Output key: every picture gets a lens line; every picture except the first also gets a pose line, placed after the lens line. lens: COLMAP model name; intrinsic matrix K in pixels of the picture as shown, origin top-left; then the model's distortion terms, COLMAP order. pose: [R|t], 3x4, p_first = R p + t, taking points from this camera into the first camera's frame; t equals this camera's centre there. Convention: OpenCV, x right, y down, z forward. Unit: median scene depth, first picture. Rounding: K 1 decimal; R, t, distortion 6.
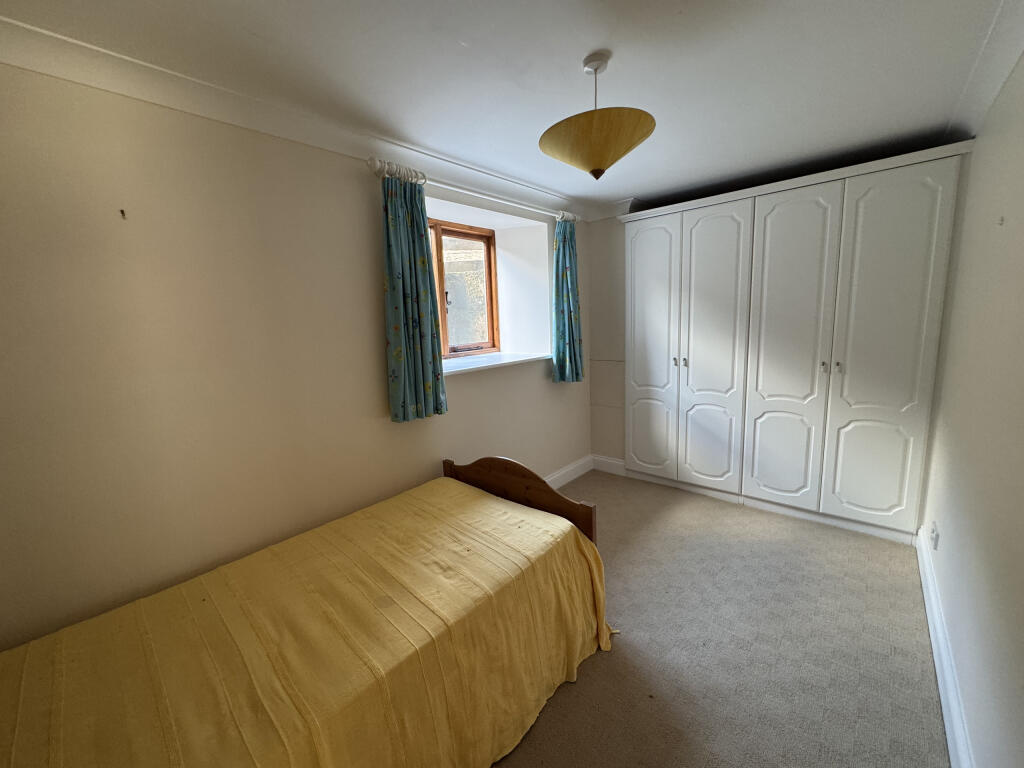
lens RADIAL K [[407.0, 0, 513.3], [0, 407.0, 381.7], [0, 0, 1]] dist [-0.002344, 0.000183]
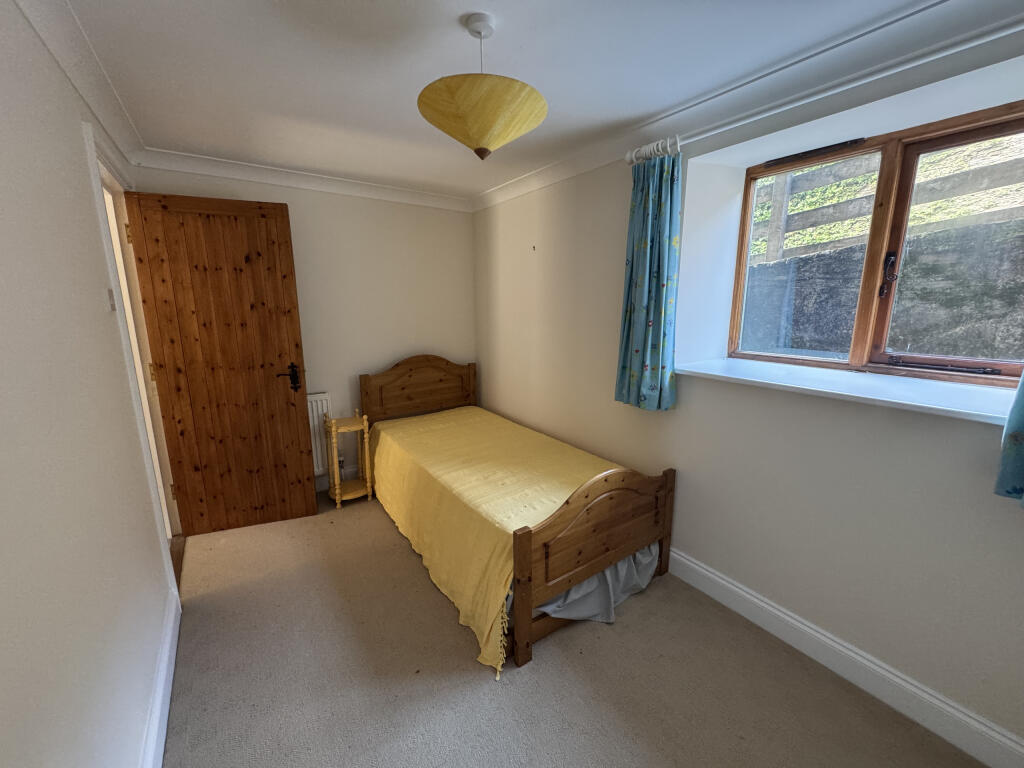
lens RADIAL K [[407.0, 0, 513.3], [0, 407.0, 381.7], [0, 0, 1]] dist [-0.002344, 0.000183]
pose [[-0.225074, 0.232386, -0.946223, 0.933554], [-0.141199, 0.953110, 0.267664, -0.229903], [0.964056, 0.193850, -0.181708, 1.075780]]
